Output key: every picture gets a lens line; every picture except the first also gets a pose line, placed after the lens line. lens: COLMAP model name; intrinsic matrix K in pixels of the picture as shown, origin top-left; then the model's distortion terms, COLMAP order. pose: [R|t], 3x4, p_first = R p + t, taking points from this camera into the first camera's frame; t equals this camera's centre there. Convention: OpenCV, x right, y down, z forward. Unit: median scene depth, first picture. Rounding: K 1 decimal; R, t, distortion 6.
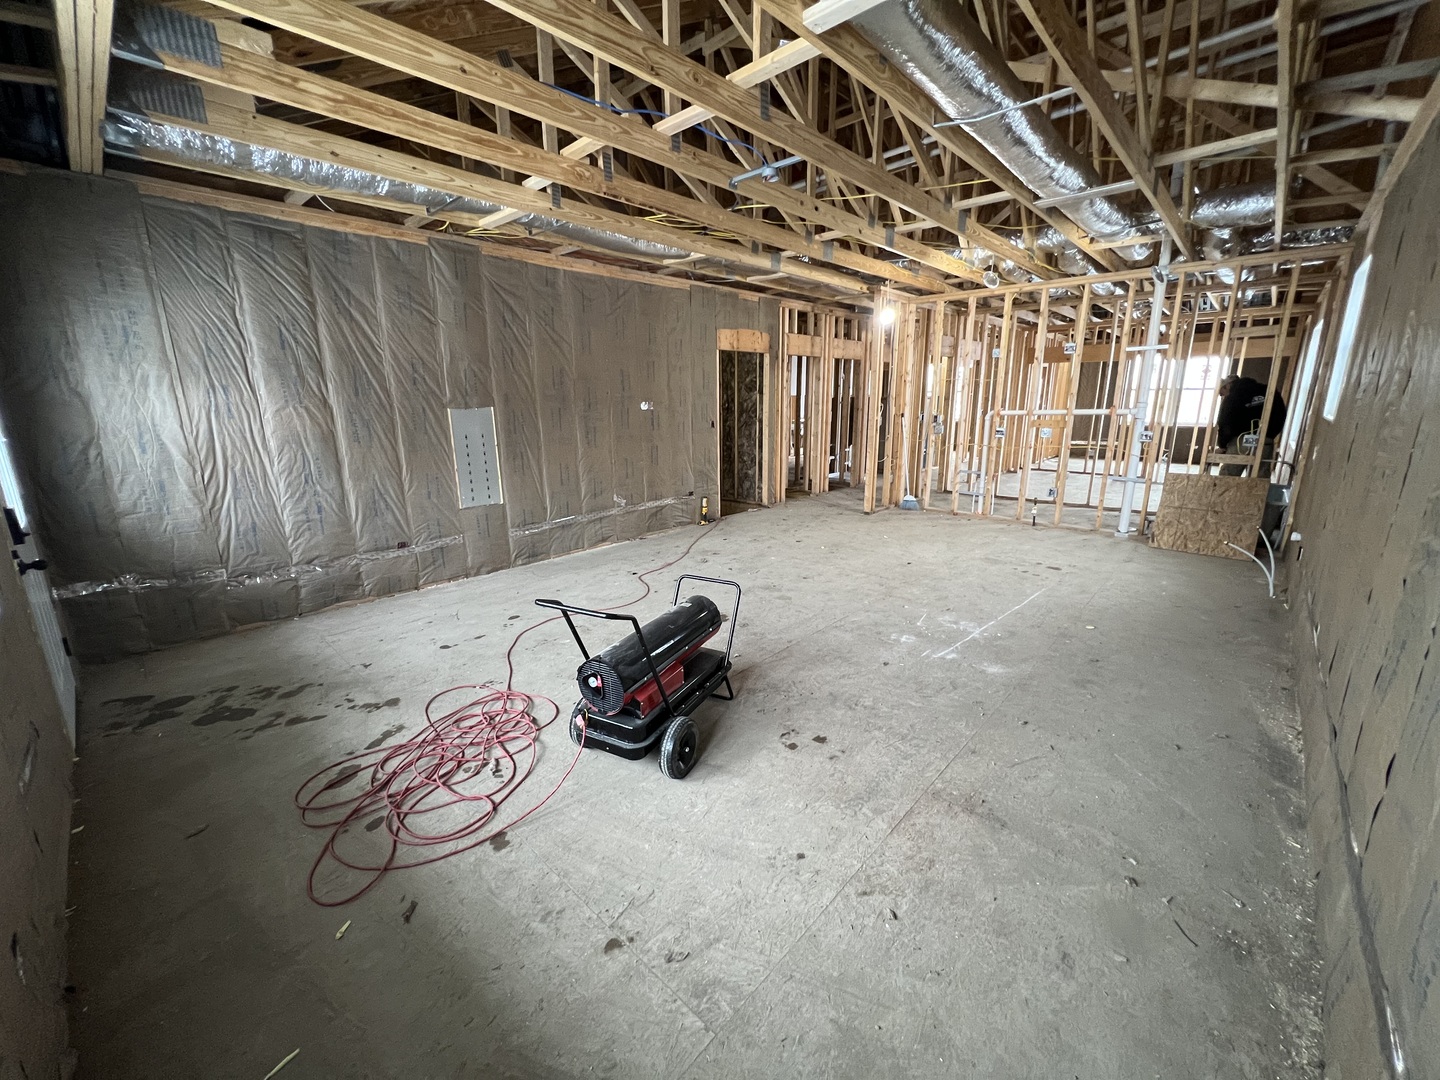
lens RADIAL K [[573.4, 0, 719.1], [0, 573.4, 537.2], [0, 0, 1]] dist [-0.001369, -0.000097]
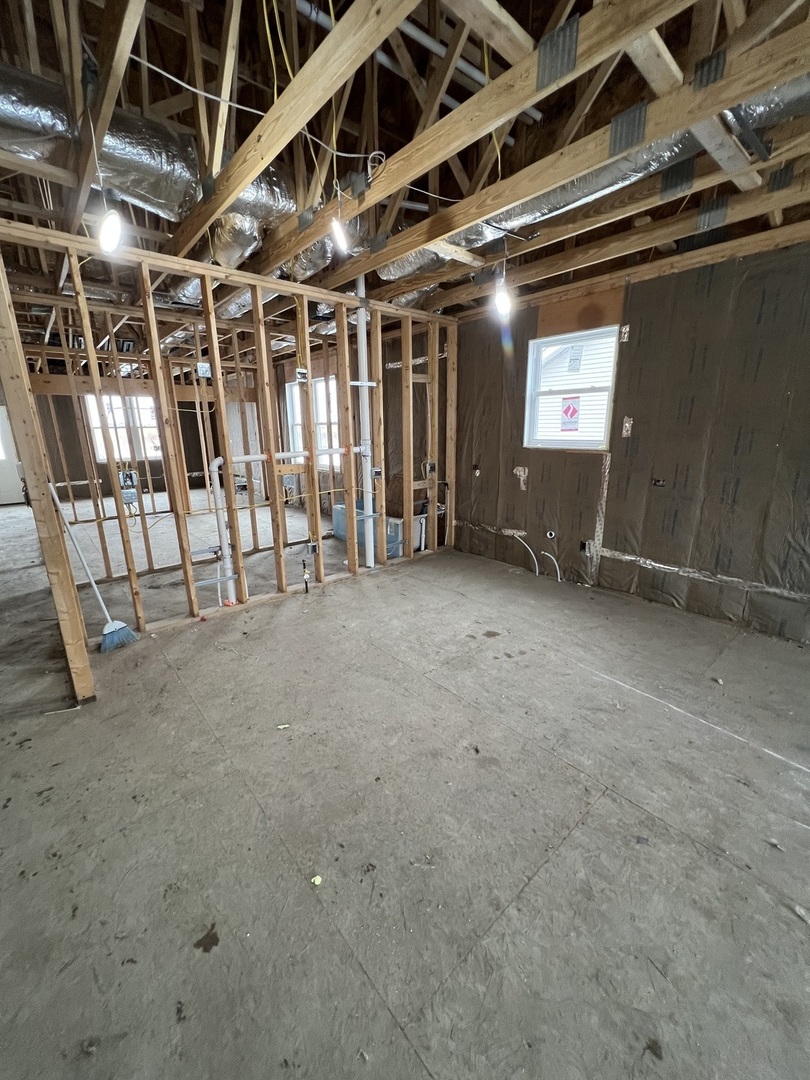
lens RADIAL K [[430.0, 0, 403.3], [0, 430.0, 538.4], [0, 0, 1]] dist [-0.001369, -0.000097]
pose [[0.111988, -0.245049, 0.963021, -0.016307], [0.250155, 0.944859, 0.211338, -0.272047], [-0.961707, 0.217237, 0.167114, 1.073881]]
